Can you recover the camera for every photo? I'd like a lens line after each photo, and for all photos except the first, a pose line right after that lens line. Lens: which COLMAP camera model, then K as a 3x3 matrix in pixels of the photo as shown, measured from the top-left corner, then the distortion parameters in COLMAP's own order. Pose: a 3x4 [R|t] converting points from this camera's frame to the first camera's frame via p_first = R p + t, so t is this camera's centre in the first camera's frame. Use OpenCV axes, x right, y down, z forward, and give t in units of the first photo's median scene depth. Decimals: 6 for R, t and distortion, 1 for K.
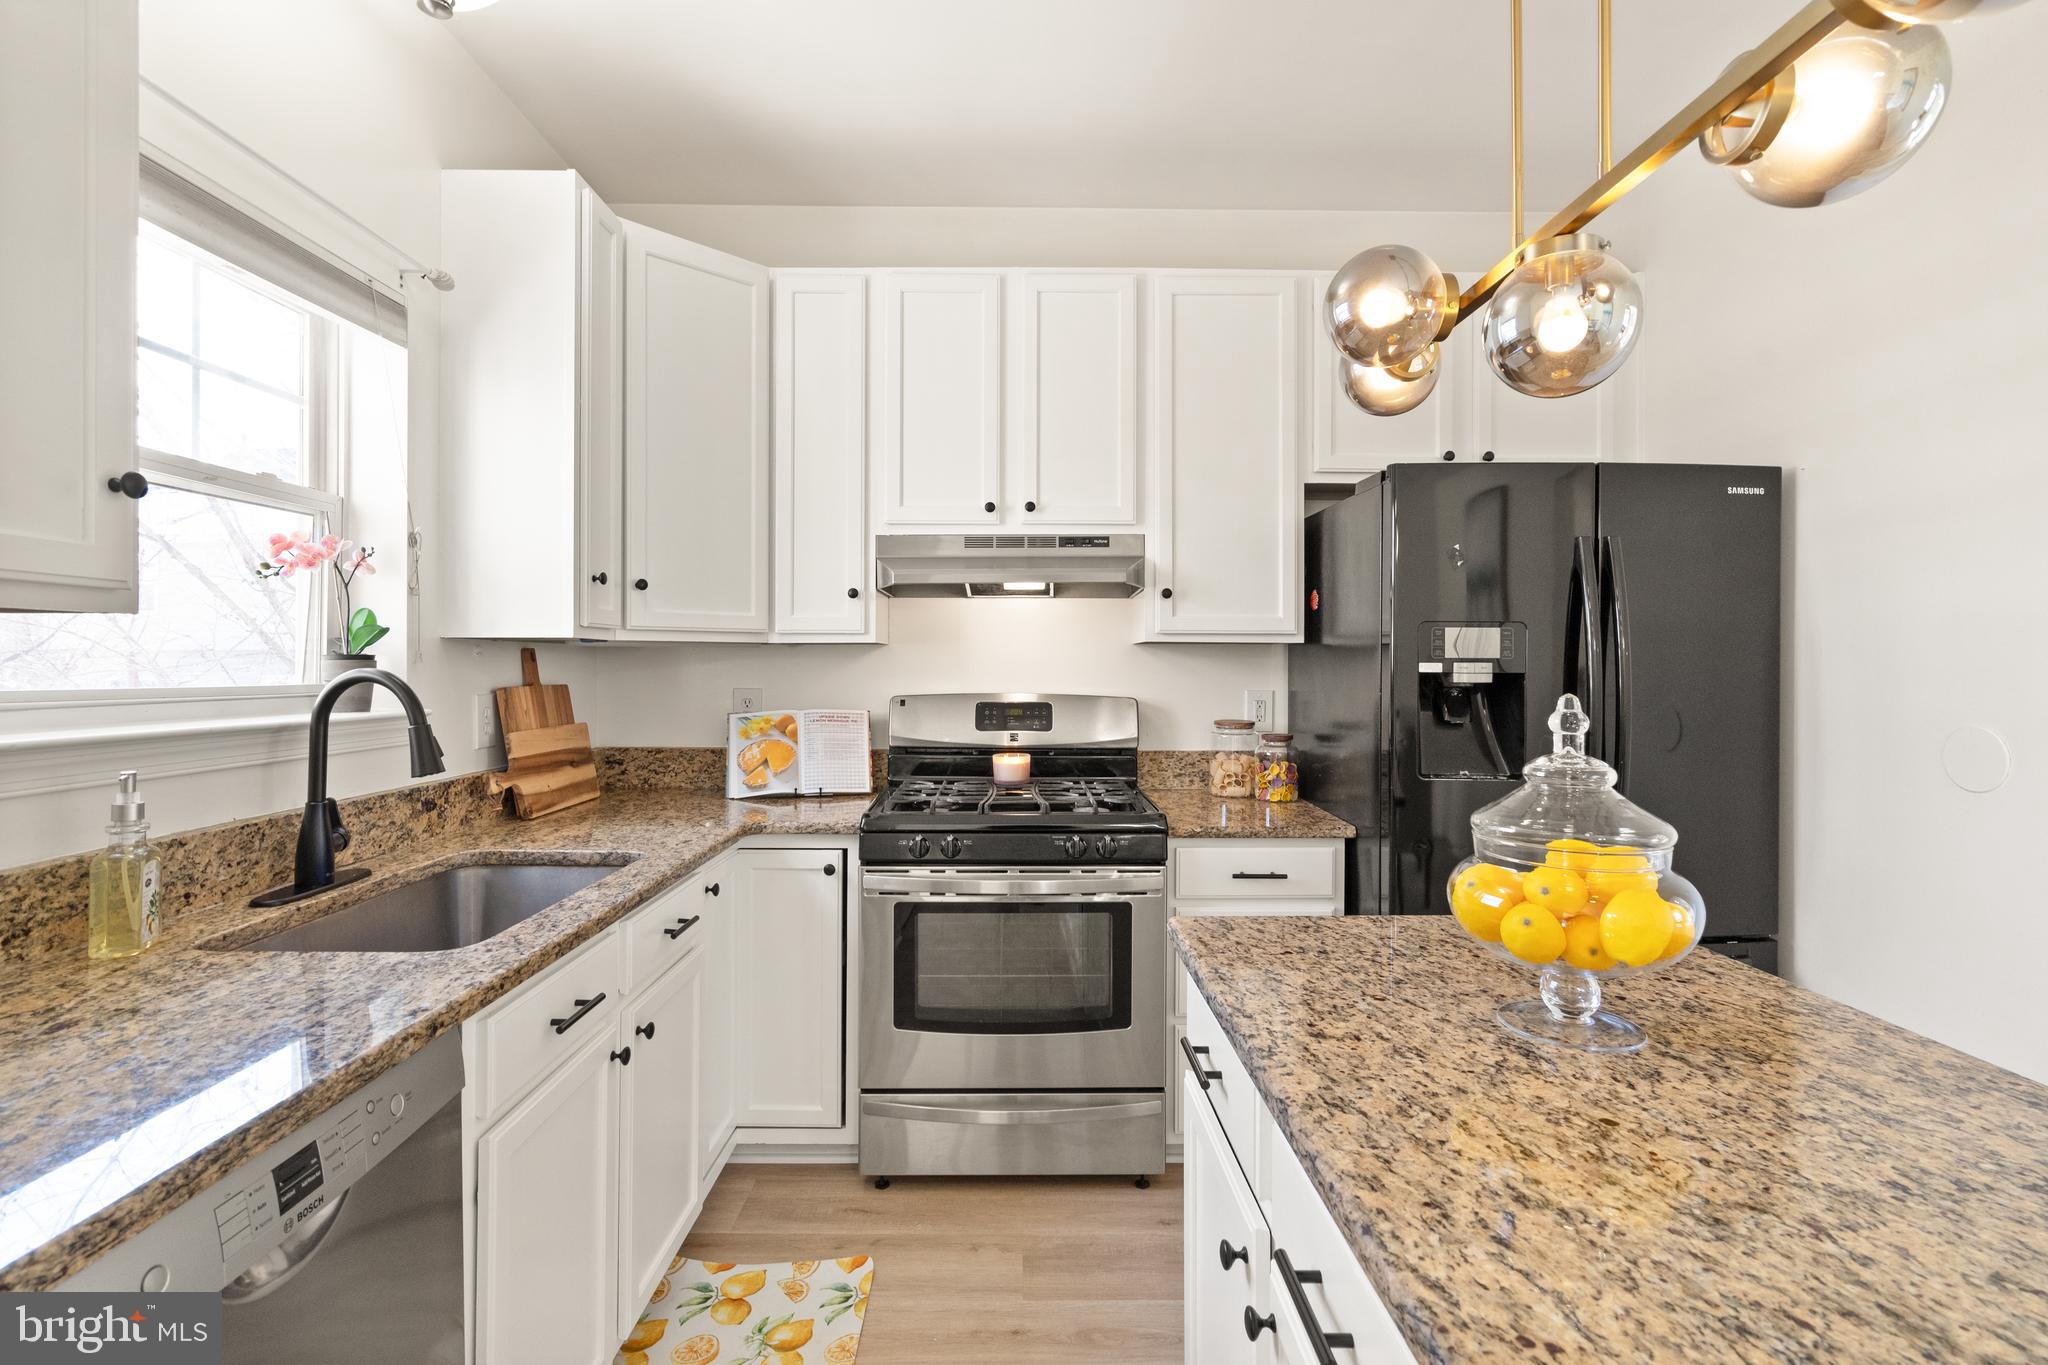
lens RADIAL K [[955.4, 0, 1025.6], [0, 955.4, 658.6], [0, 0, 1]] dist [-0.003487, 0.000742]
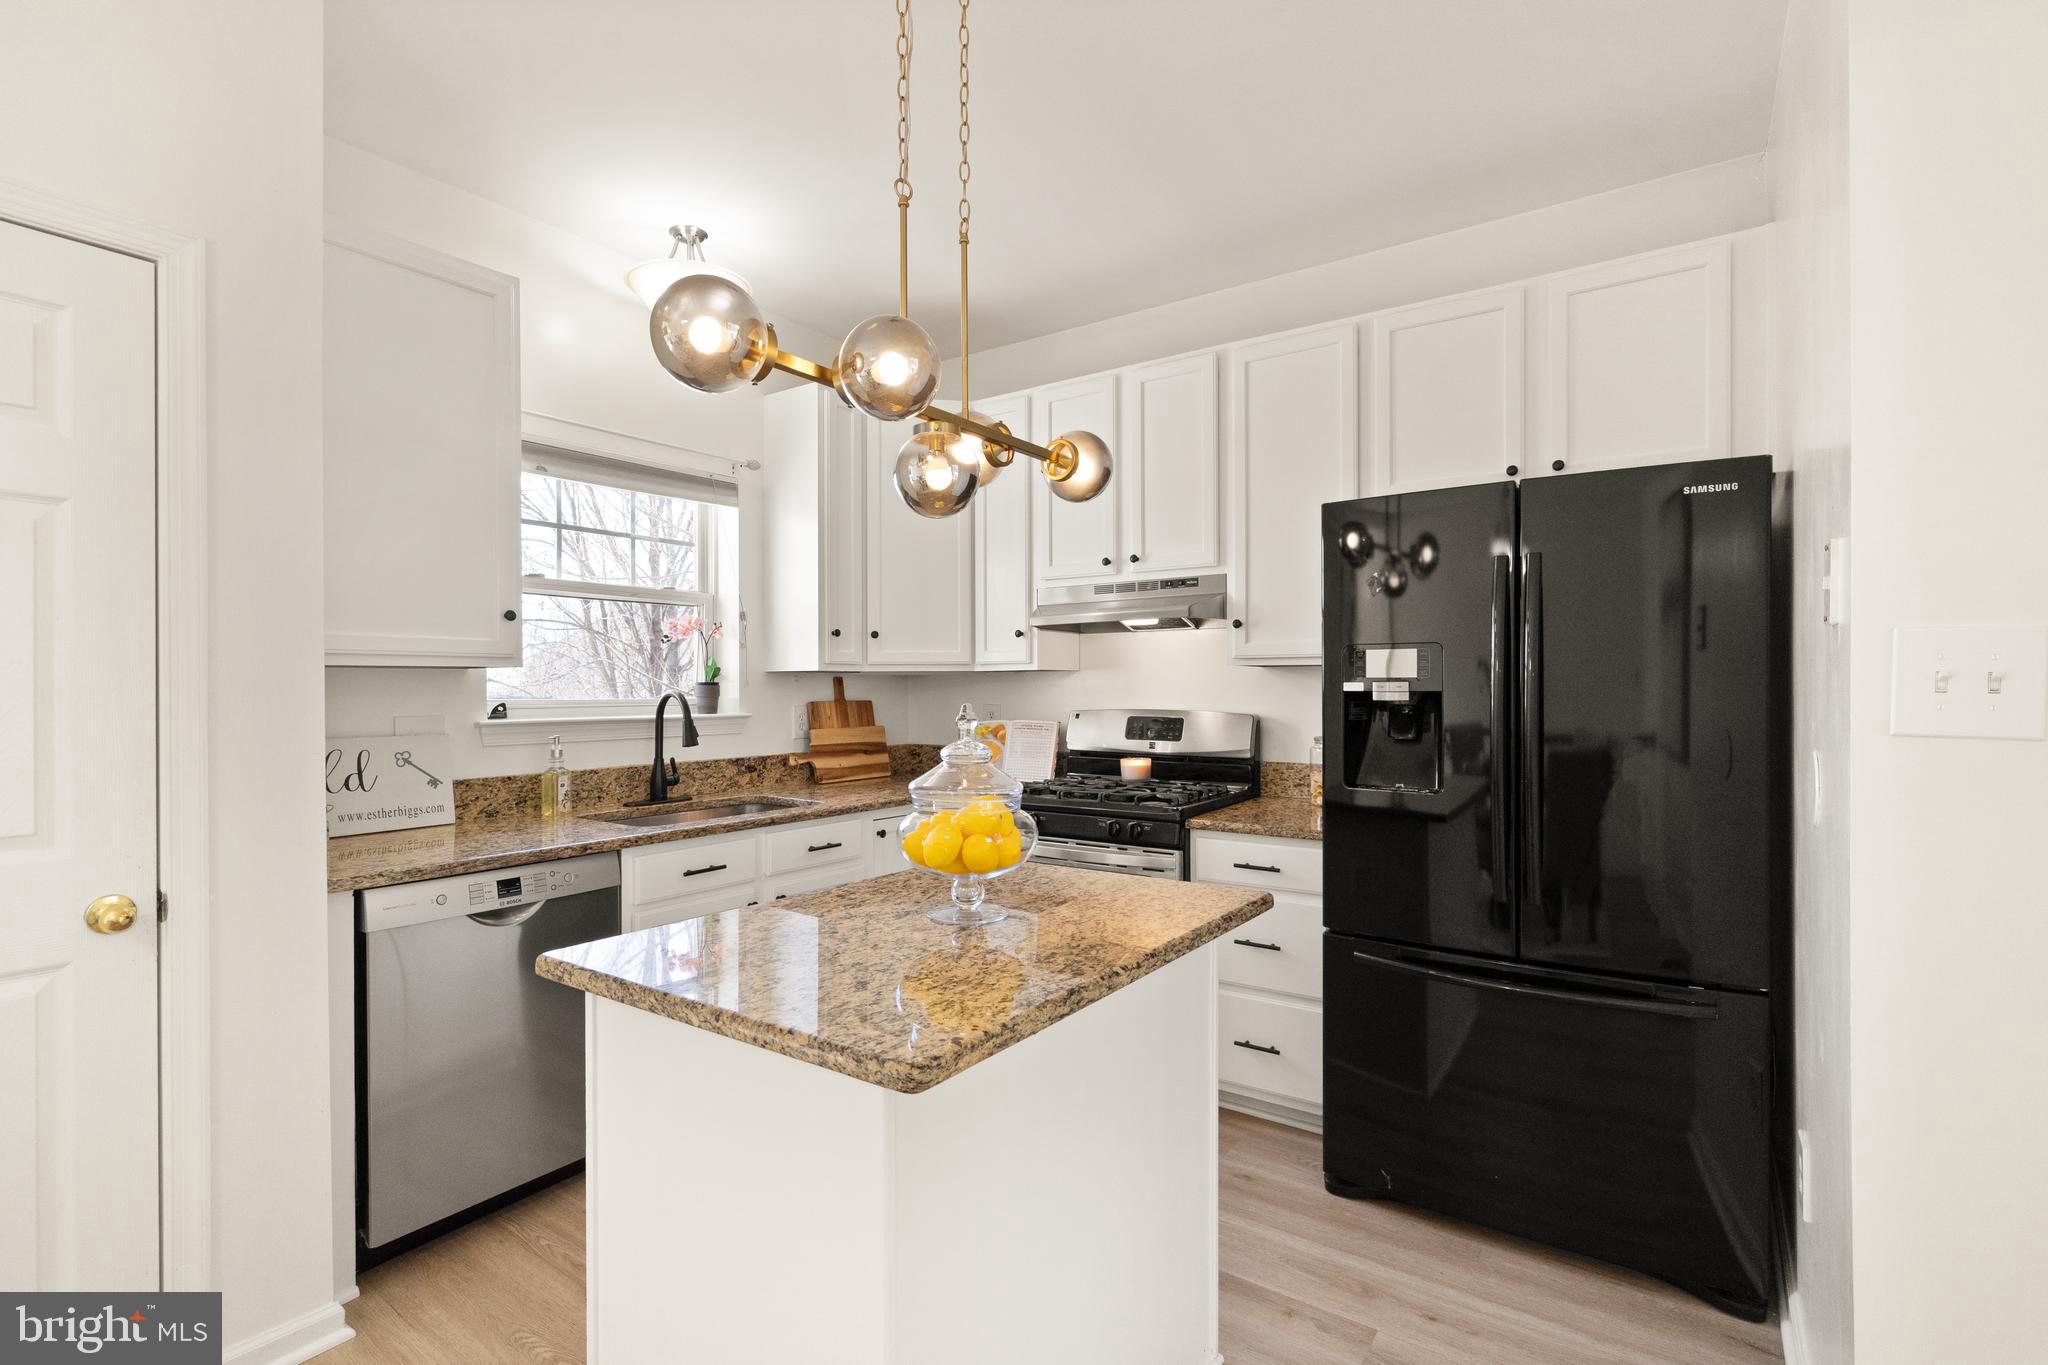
lens RADIAL K [[949.7, 0, 1024.0], [0, 949.7, 682.5], [0, 0, 1]] dist [0.001353, 0.000500]
pose [[0.811286, -0.007193, -0.584605, 0.652239], [0.008188, 0.999966, -0.000942, 0.002054], [0.584592, -0.004022, 0.811317, -0.091053]]
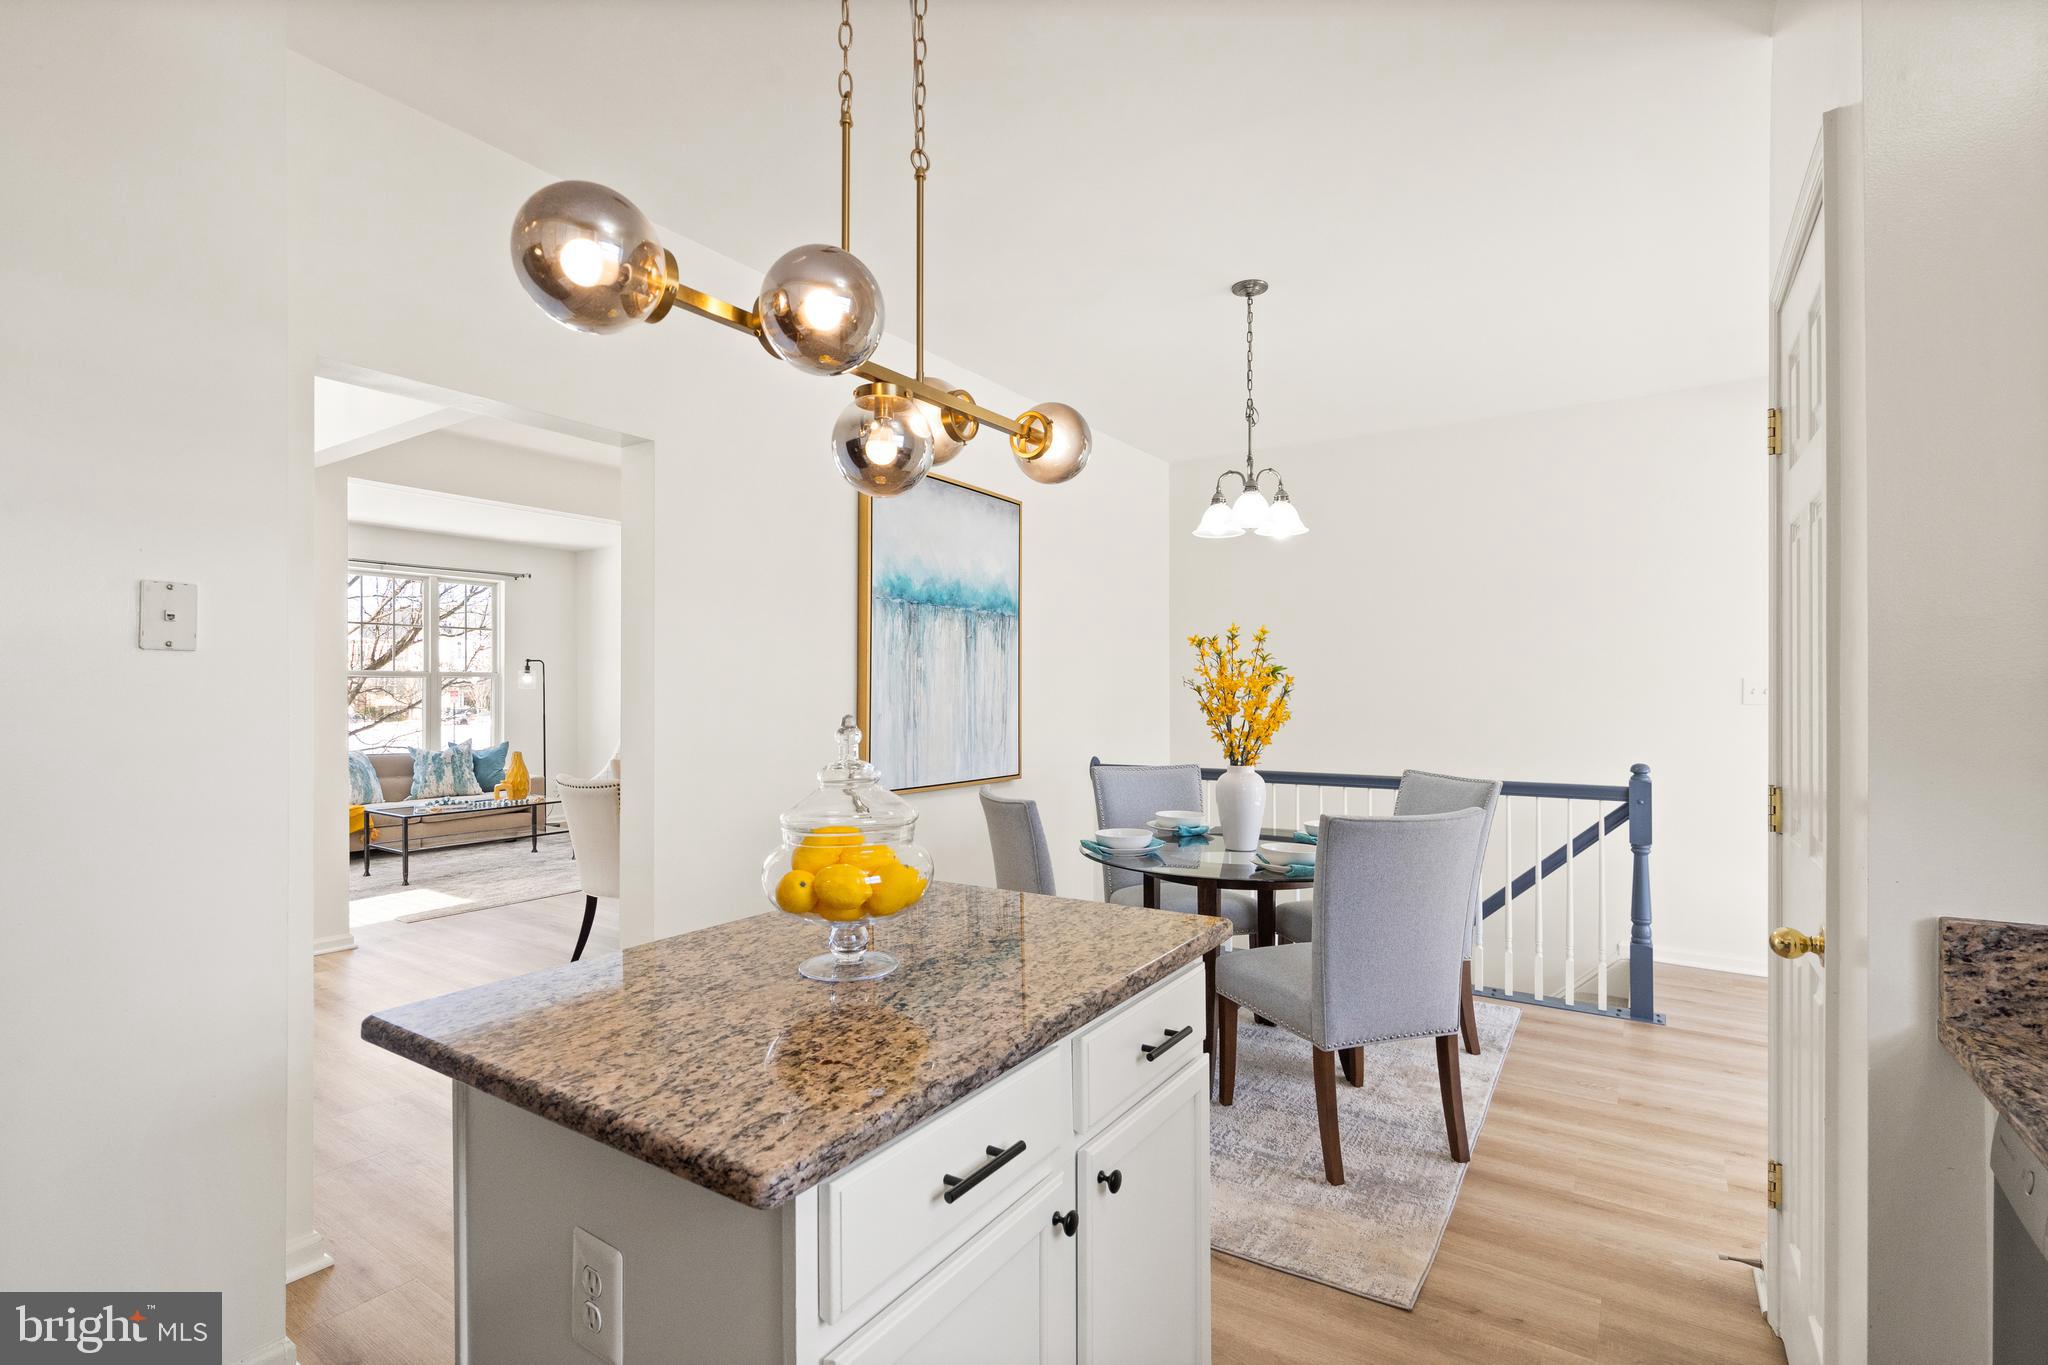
lens RADIAL K [[949.1, 0, 1031.9], [0, 949.1, 692.4], [0, 0, 1]] dist [-0.002128, -0.000121]
pose [[-0.828451, 0.000503, 0.560061, -0.154916], [-0.001877, 0.999991, -0.003674, 0.004596], [-0.560058, -0.004095, -0.828443, 0.809972]]
